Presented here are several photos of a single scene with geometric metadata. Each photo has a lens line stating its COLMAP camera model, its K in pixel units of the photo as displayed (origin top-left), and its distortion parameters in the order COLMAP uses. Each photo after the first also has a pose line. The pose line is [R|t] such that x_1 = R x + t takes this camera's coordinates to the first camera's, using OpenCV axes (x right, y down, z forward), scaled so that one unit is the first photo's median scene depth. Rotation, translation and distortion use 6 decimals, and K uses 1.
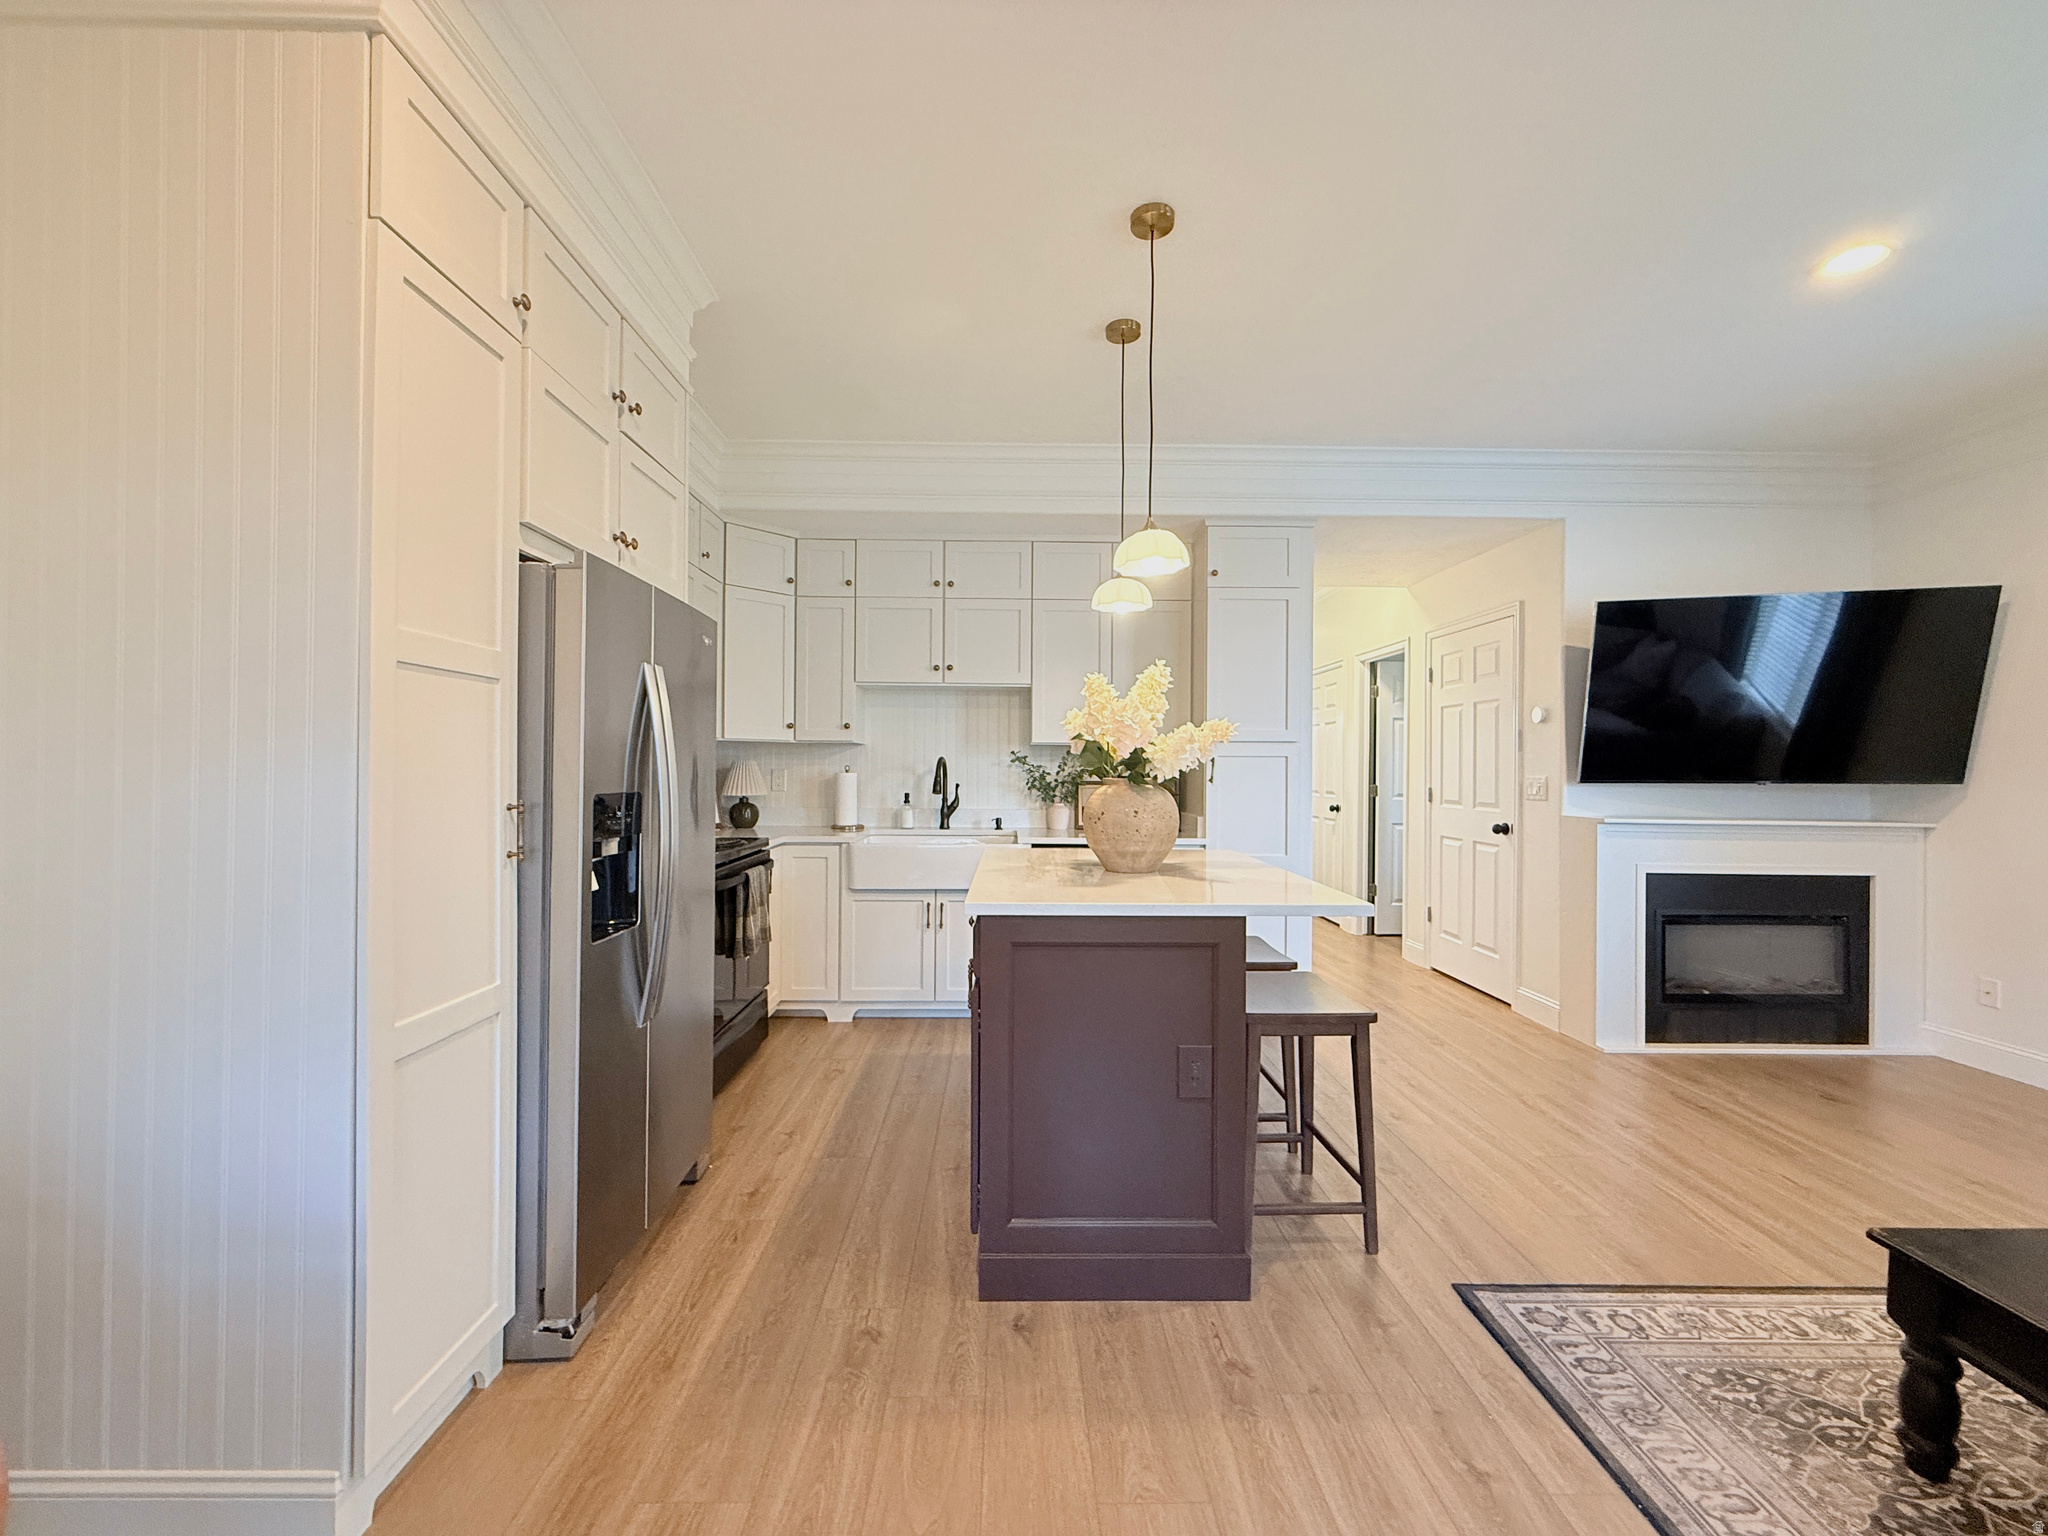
lens RADIAL K [[820.5, 0, 1016.4], [0, 820.5, 768.8], [0, 0, 1]] dist [-0.000532, 0.000590]
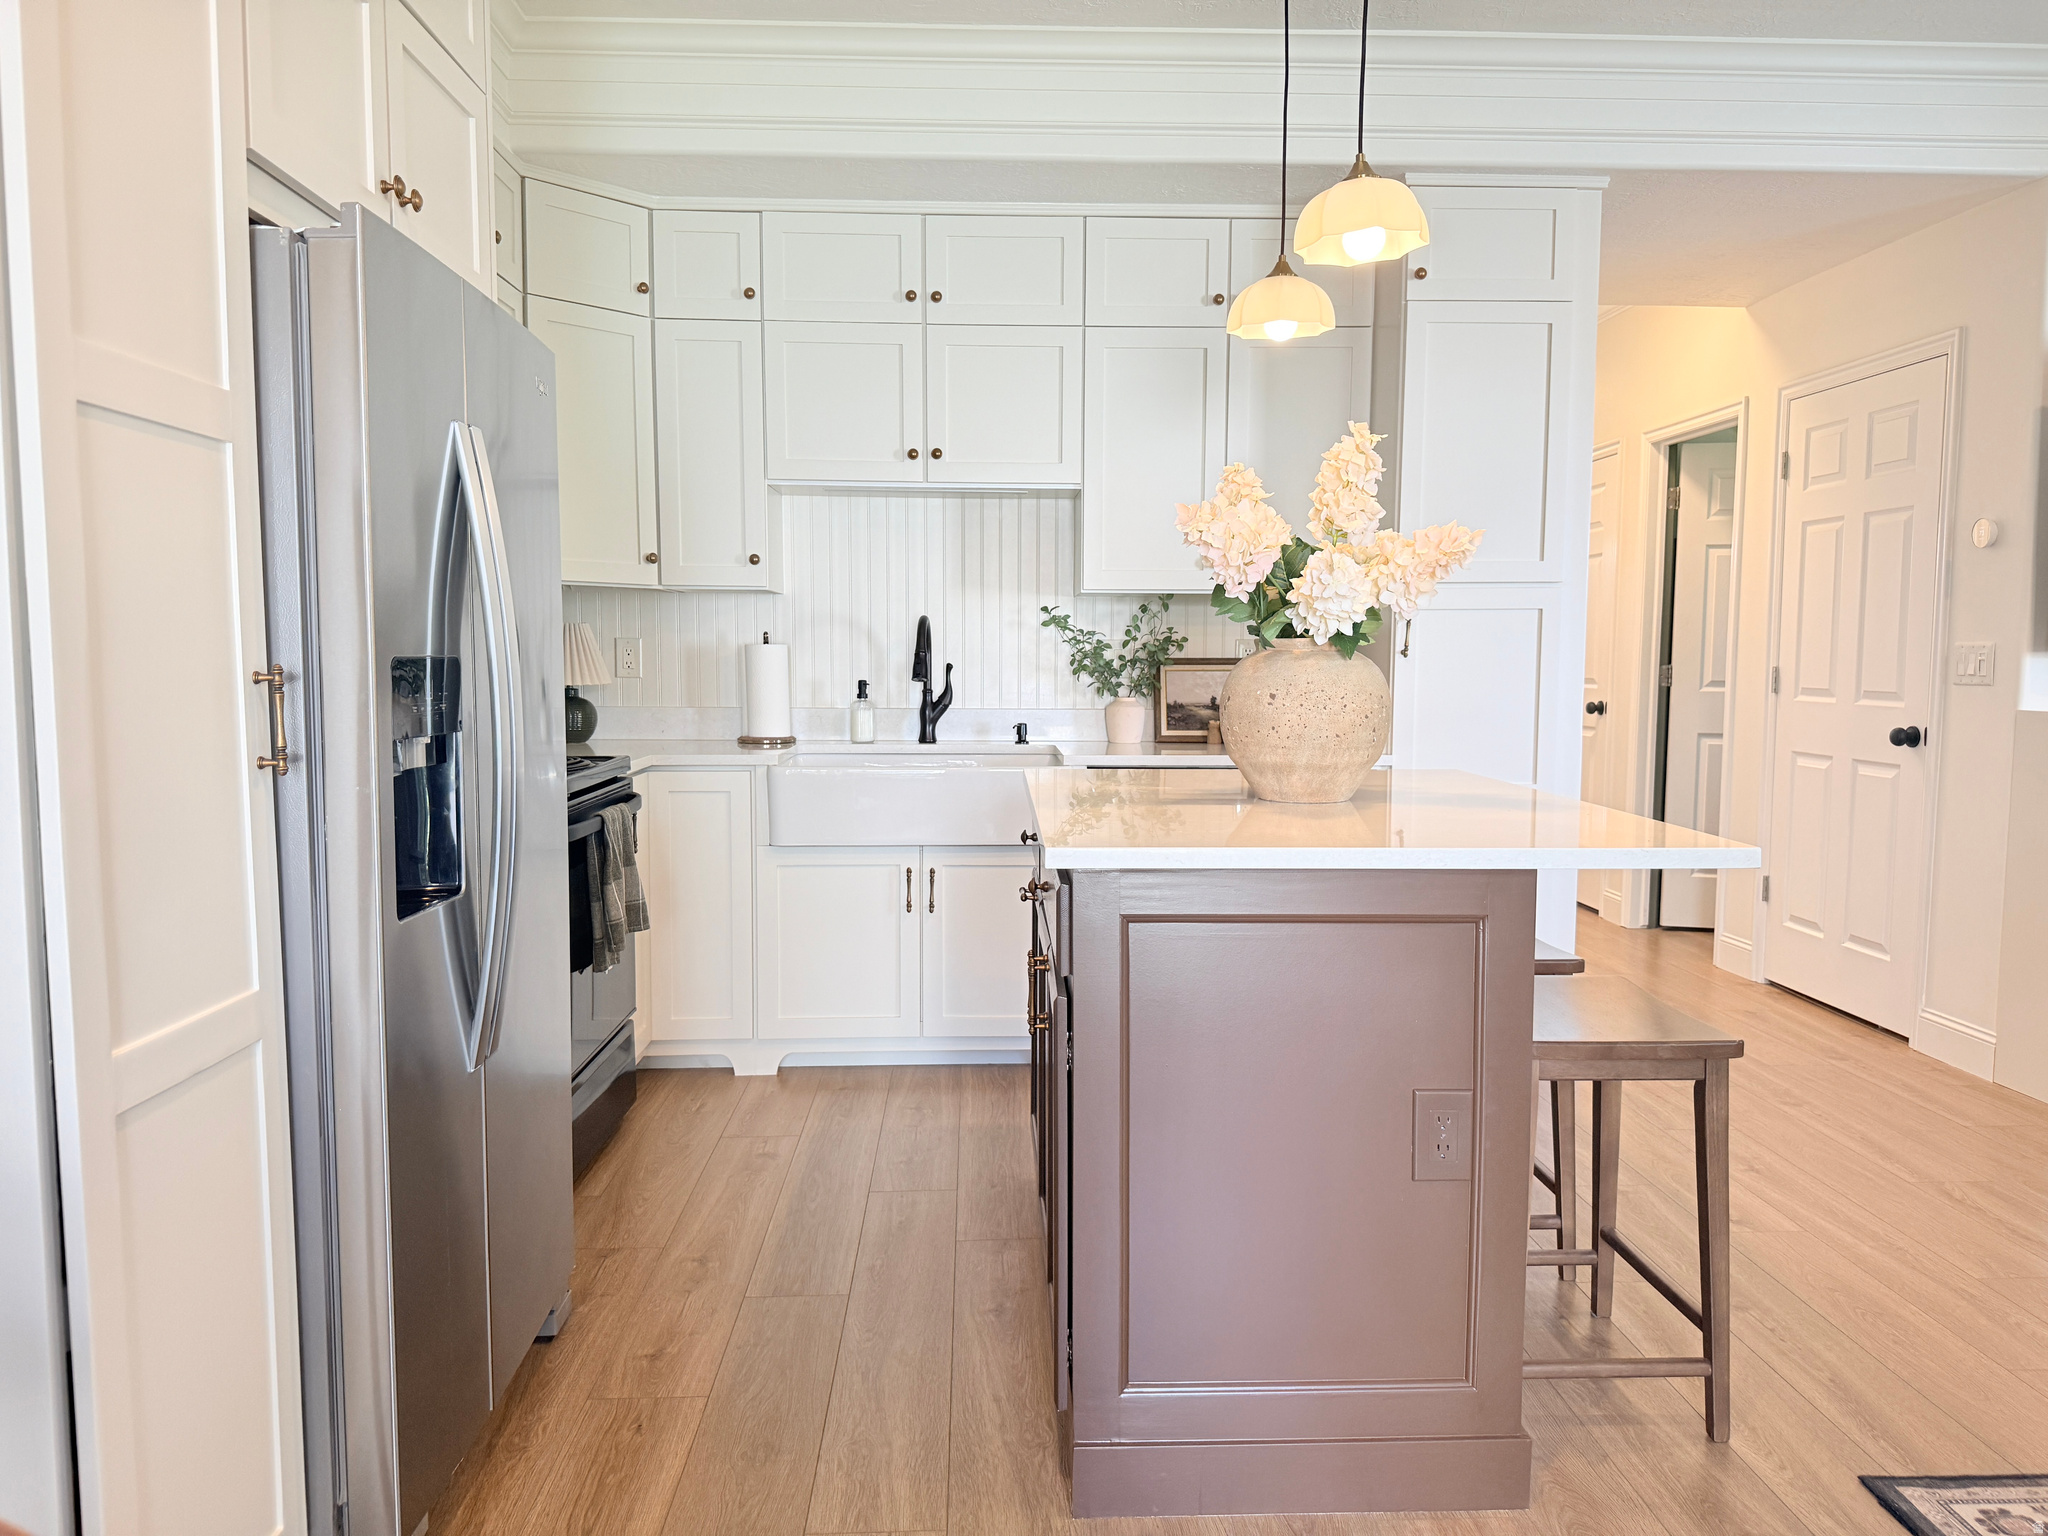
lens RADIAL K [[1444.3, 0, 1016.7], [0, 1444.3, 785.9], [0, 0, 1]] dist [0.041313, -0.054474]
pose [[0.999811, -0.006233, 0.018437, -0.050059], [0.004520, 0.995790, 0.091551, 0.013207], [-0.018931, -0.091451, 0.995630, 0.002363]]
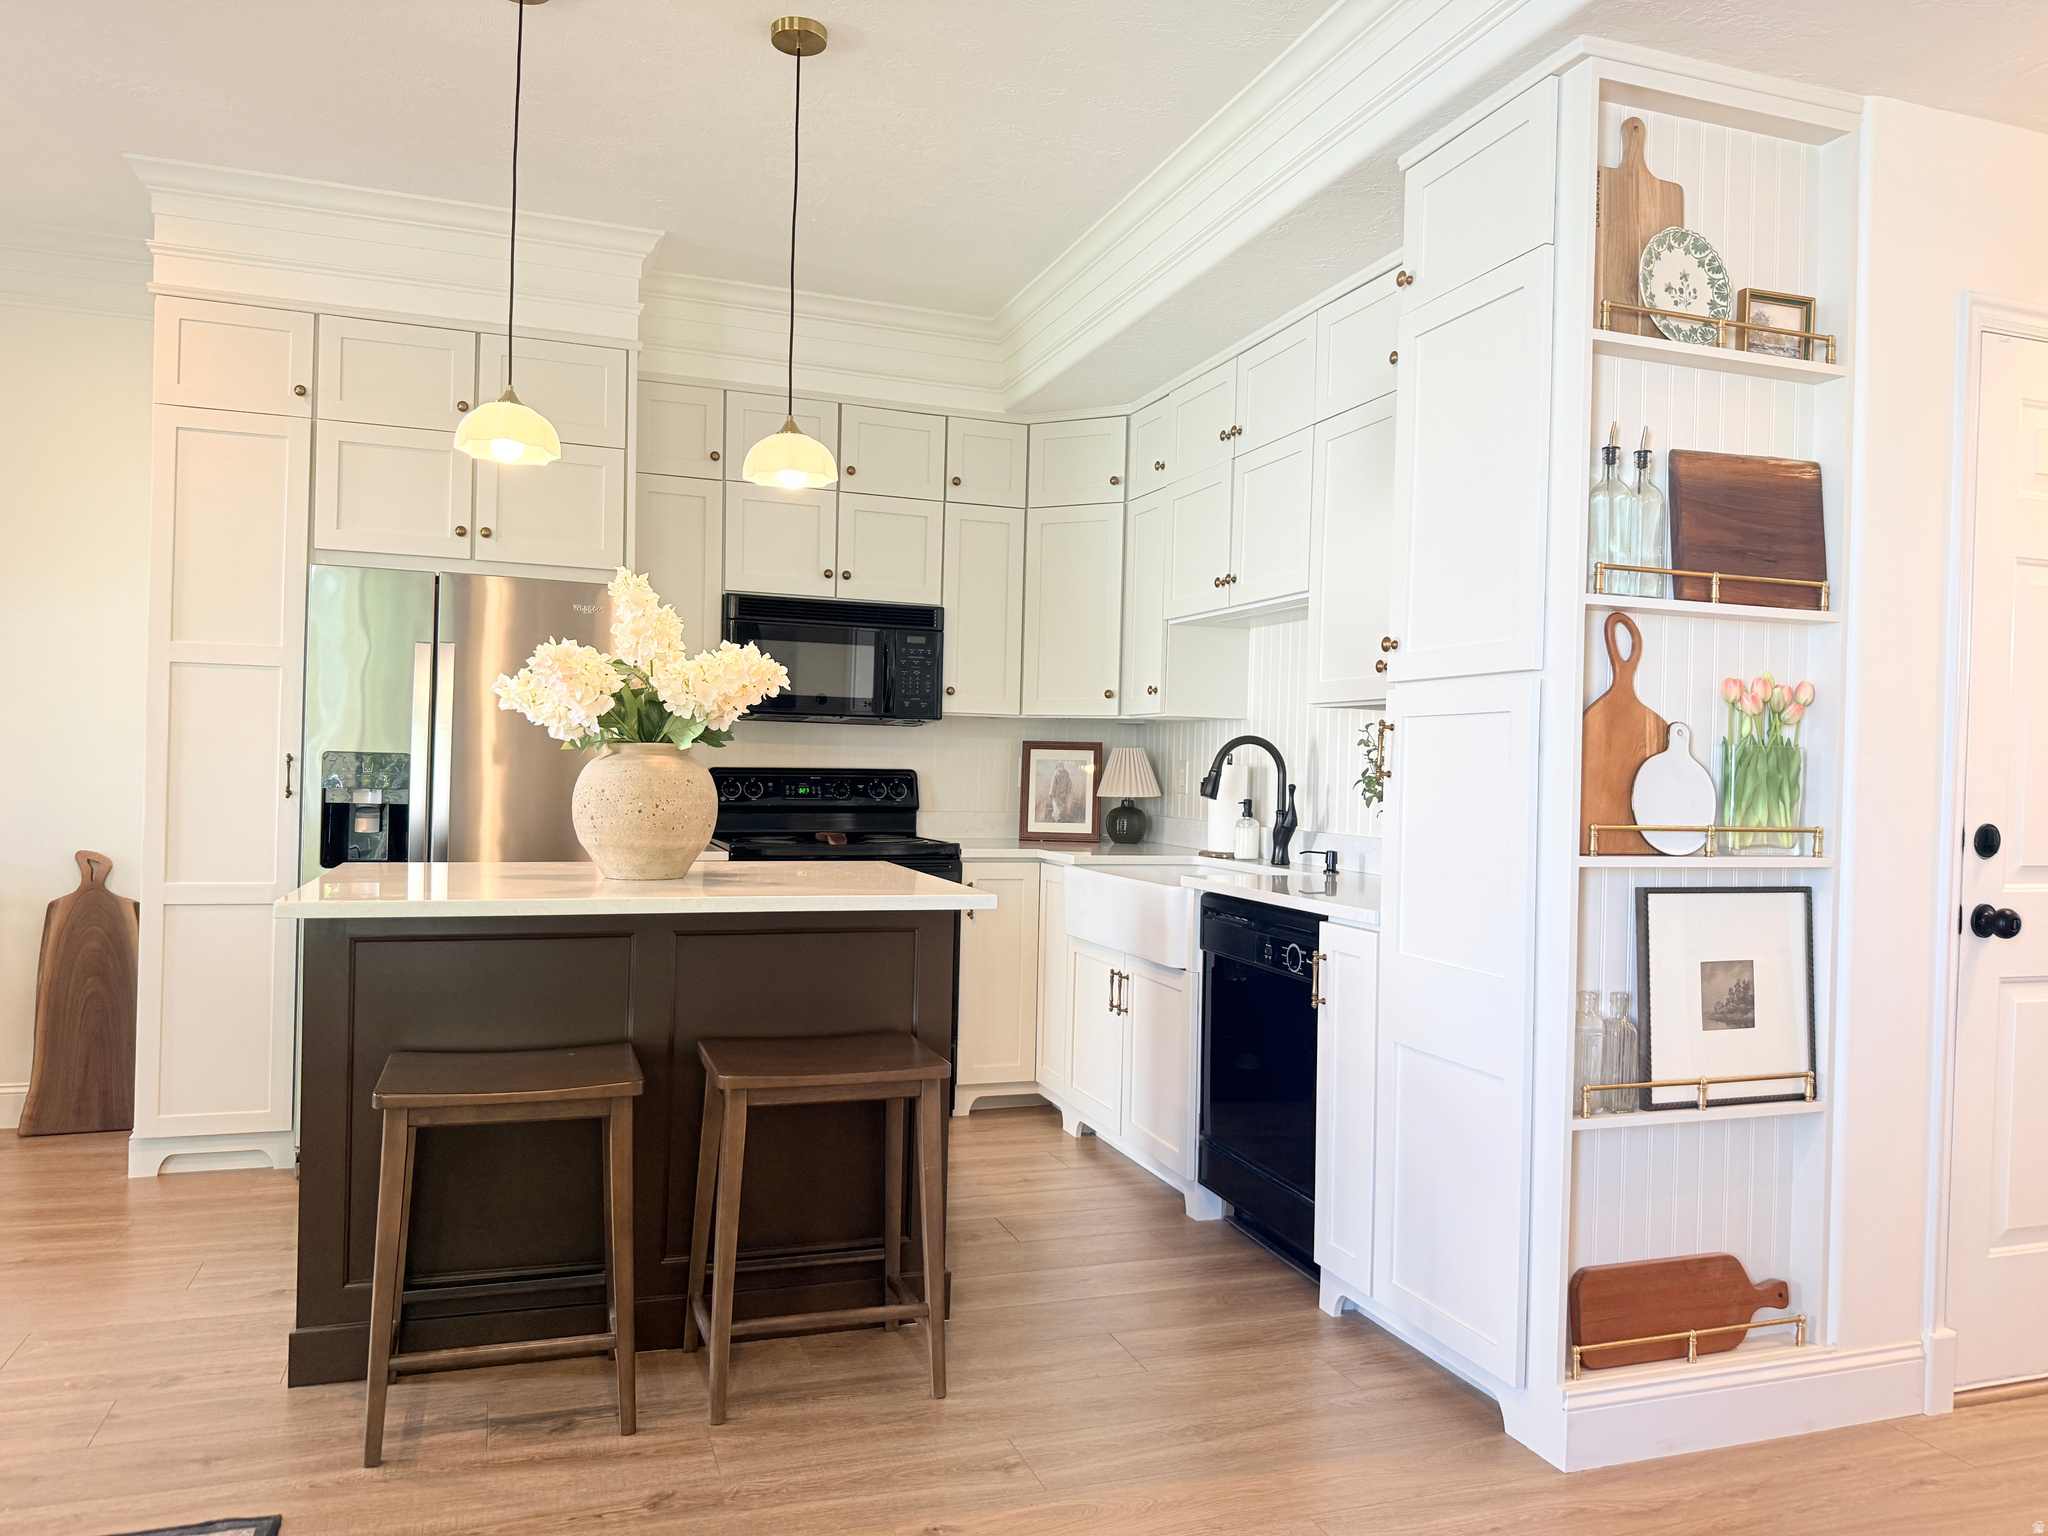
lens RADIAL K [[1444.3, 0, 1026.6], [0, 1444.3, 769.9], [0, 0, 1]] dist [0.041313, -0.054474]
pose [[0.318614, 0.000783, -0.947884, 0.900280], [-0.022164, 0.999732, -0.006624, 0.021800], [0.947625, 0.023120, 0.318546, 0.593063]]
